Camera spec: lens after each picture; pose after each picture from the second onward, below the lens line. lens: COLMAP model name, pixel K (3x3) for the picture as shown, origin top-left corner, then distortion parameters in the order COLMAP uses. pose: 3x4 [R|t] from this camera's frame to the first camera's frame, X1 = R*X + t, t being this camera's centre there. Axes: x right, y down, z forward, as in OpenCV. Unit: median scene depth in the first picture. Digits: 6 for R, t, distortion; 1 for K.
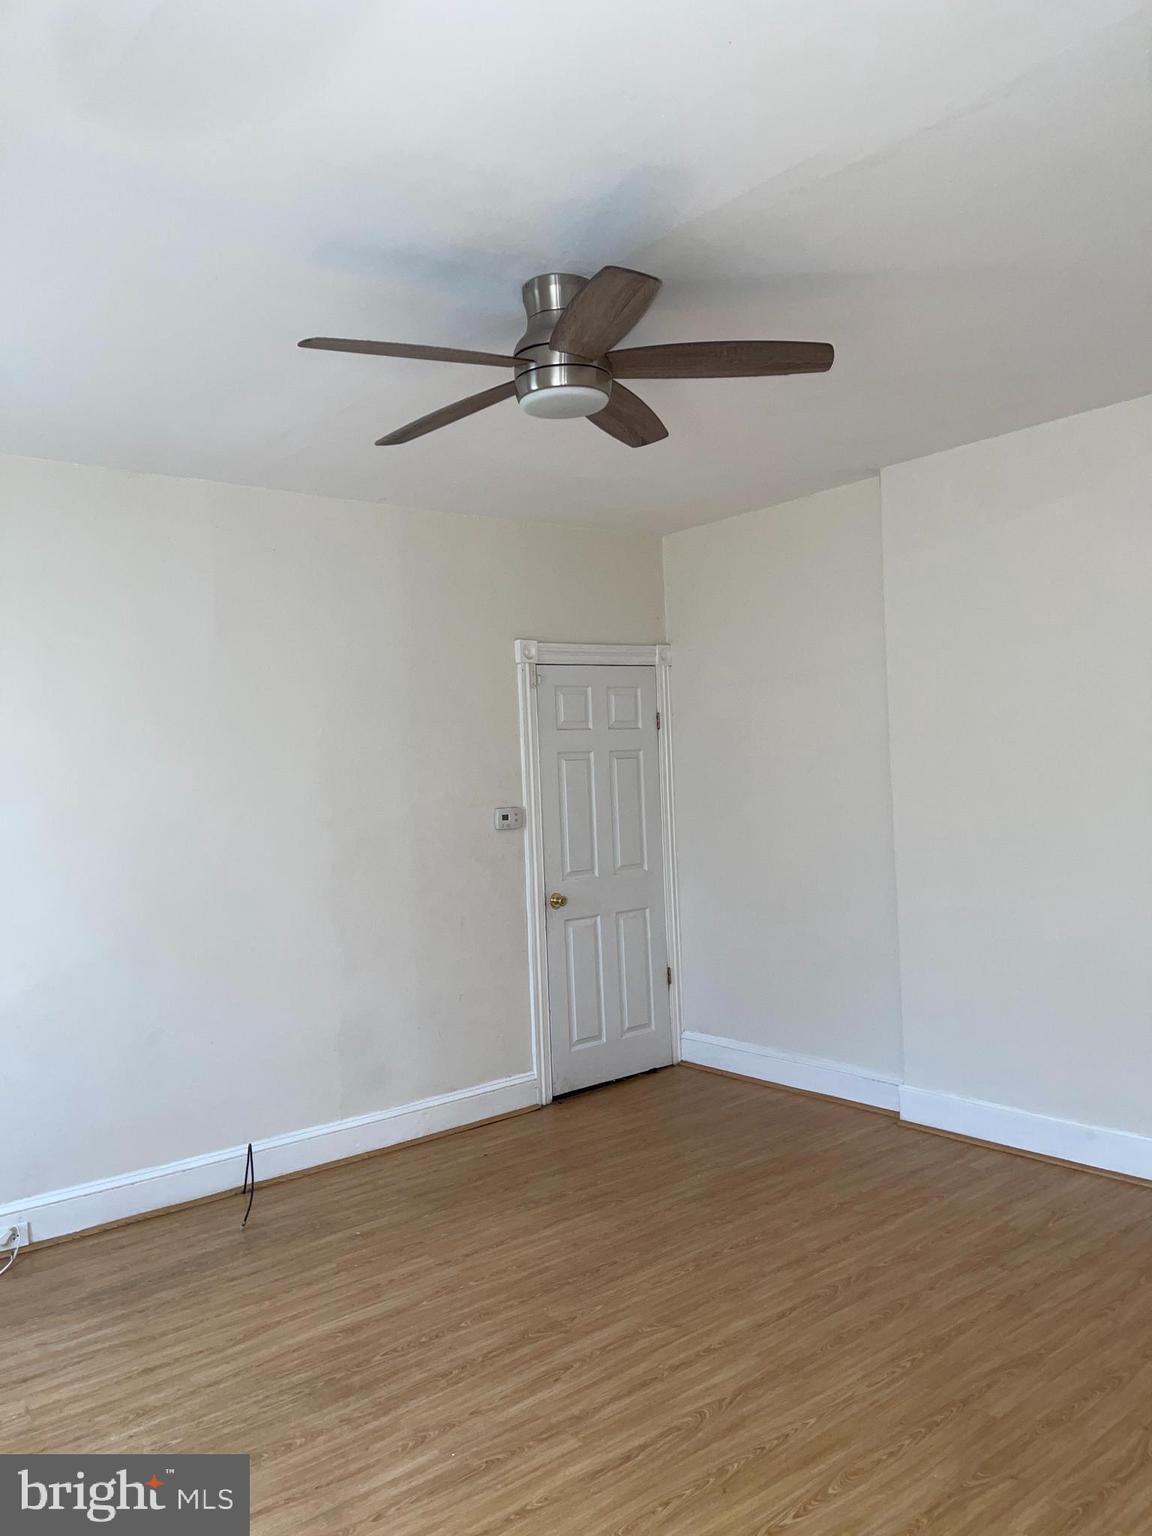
lens RADIAL K [[1153.0, 0, 586.0], [0, 1153.0, 781.7], [0, 0, 1]] dist [0.095235, -0.141255]
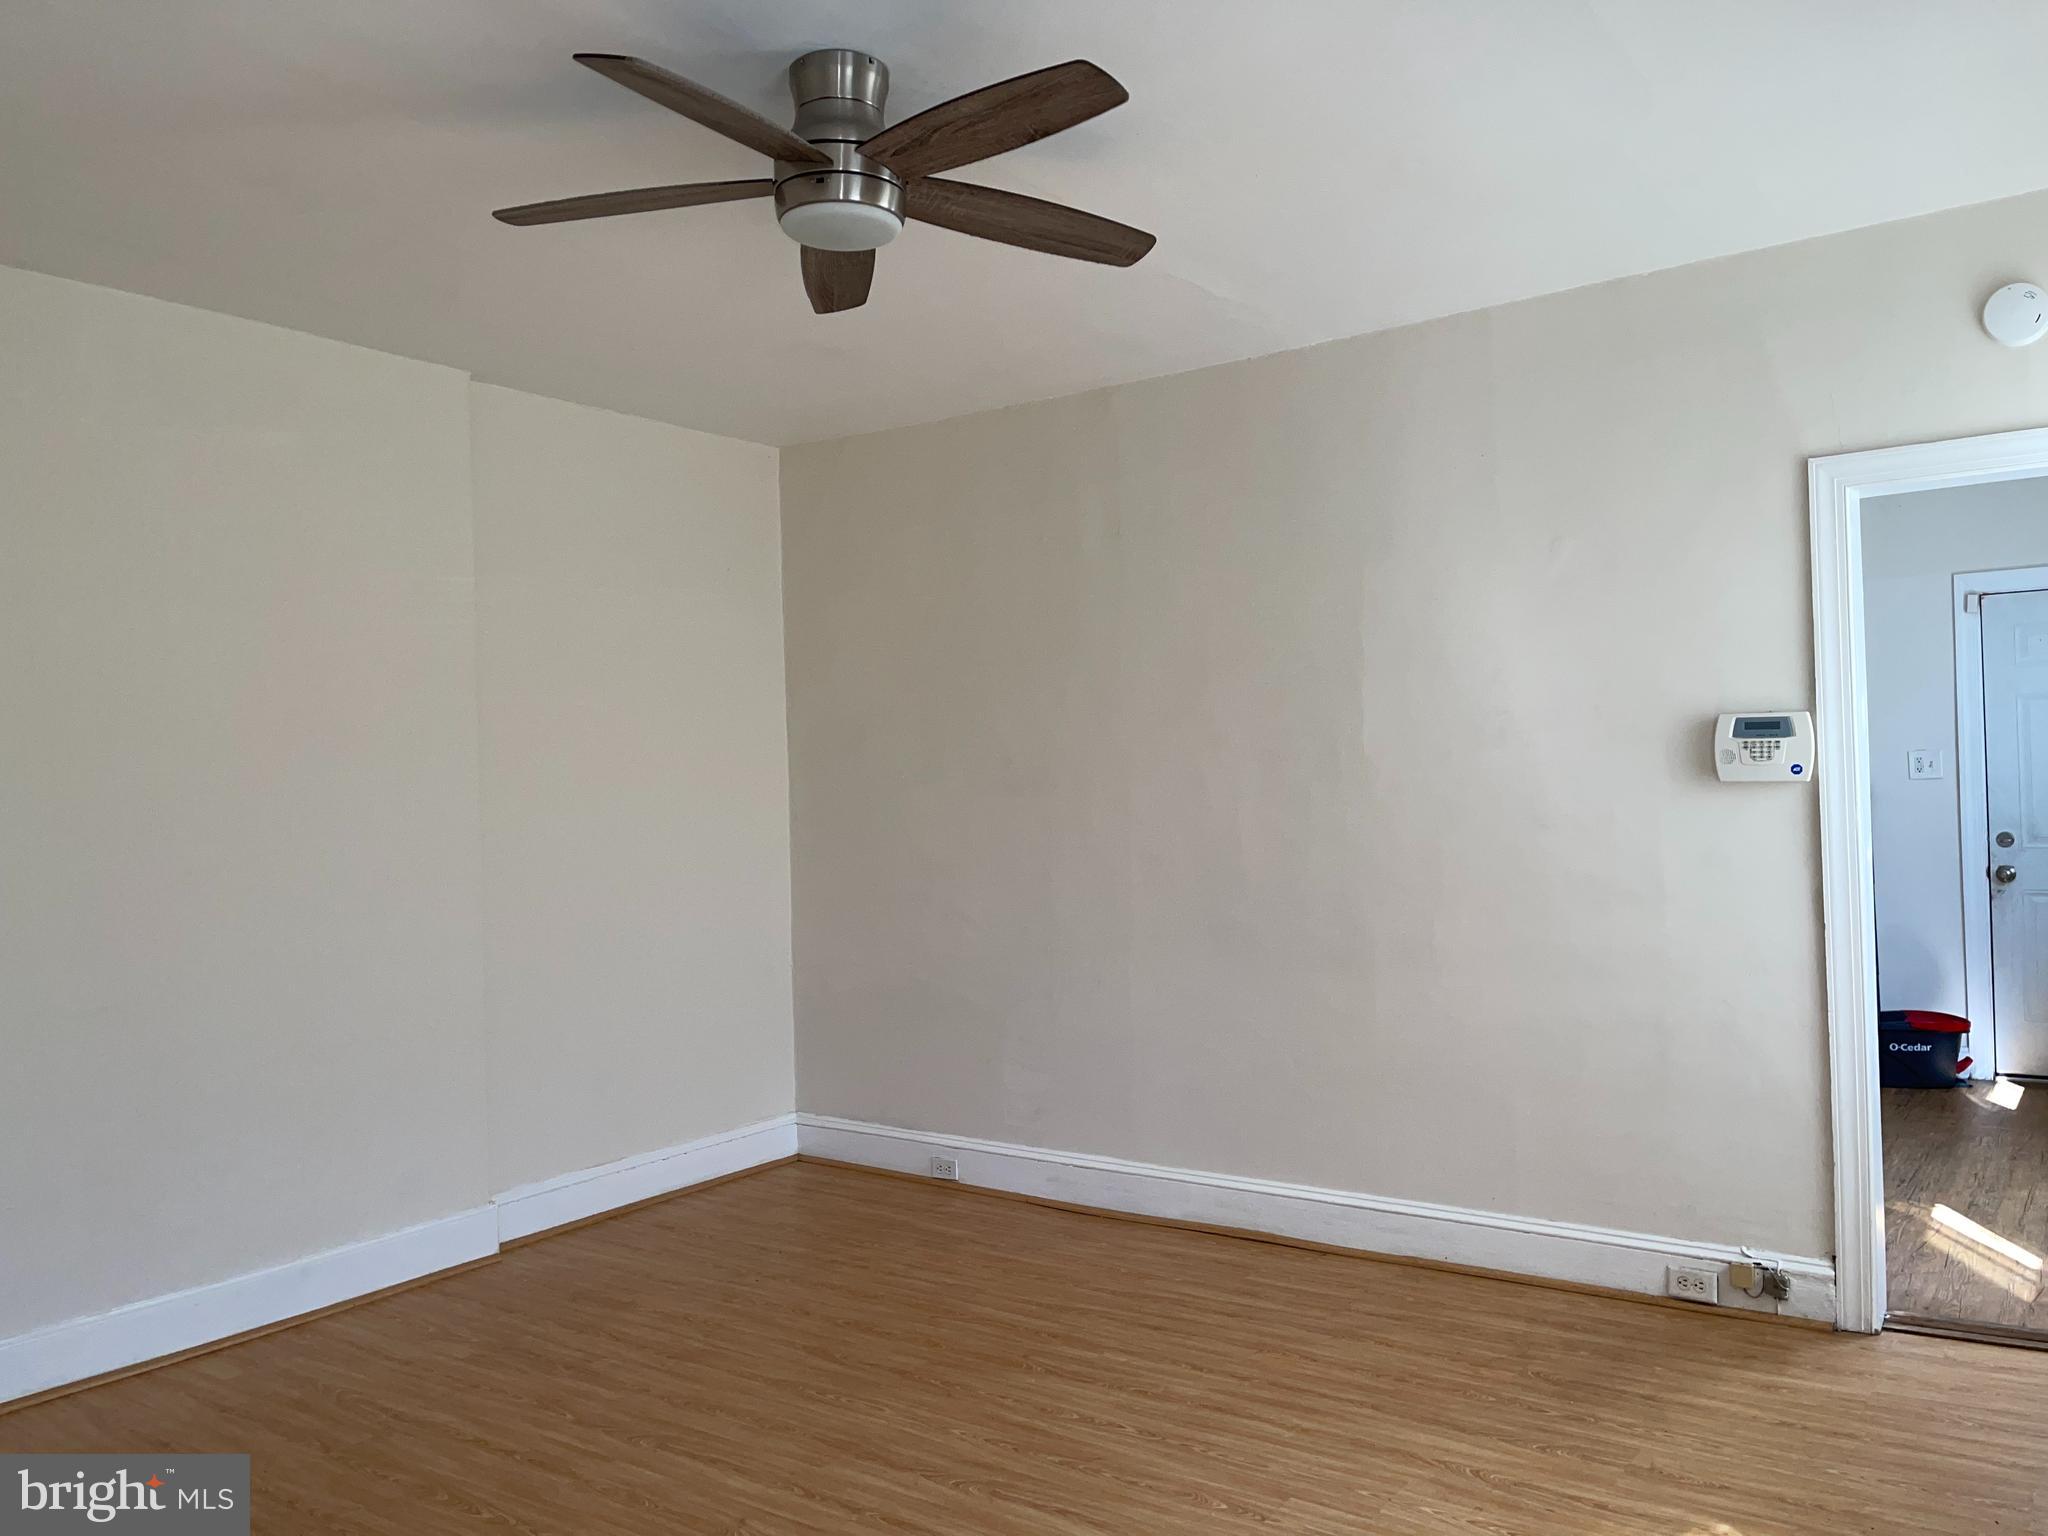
lens RADIAL K [[1543.7, 0, 1002.6], [0, 1543.7, 775.5], [0, 0, 1]] dist [0.079104, -0.114940]
pose [[-0.240585, 0.057555, 0.968920, -0.785123], [0.050229, 0.997641, -0.046789, 0.059416], [-0.969327, 0.037411, -0.242909, 0.923524]]
